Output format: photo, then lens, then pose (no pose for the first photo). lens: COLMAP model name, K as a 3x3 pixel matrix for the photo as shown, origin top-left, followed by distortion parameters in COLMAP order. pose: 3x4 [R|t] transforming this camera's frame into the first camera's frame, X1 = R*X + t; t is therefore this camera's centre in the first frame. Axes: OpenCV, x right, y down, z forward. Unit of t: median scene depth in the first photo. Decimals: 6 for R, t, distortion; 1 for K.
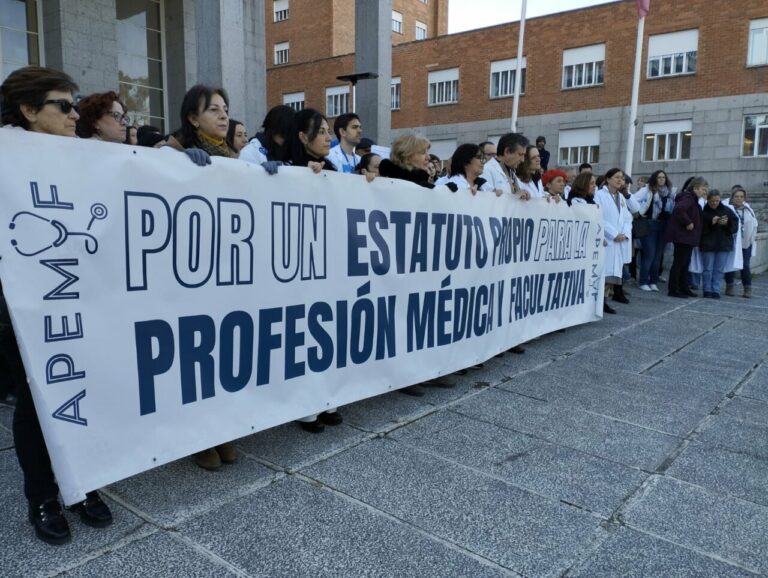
lens RADIAL K [[653.6, 0, 387.0], [0, 653.6, 306.4], [0, 0, 1]] dist [0.012253, -0.046402]
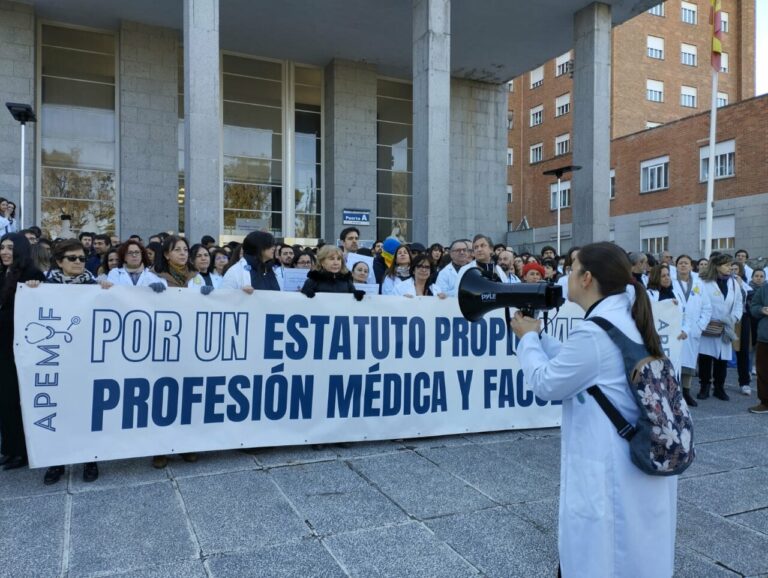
lens RADIAL K [[653.6, 0, 387.0], [0, 653.6, 306.4], [0, 0, 1]] dist [0.012253, -0.046402]
pose [[0.883166, -0.005207, -0.469032, 0.933059], [-0.051168, 0.992901, -0.107371, -0.019841], [0.466262, 0.118826, 0.876630, -0.197904]]
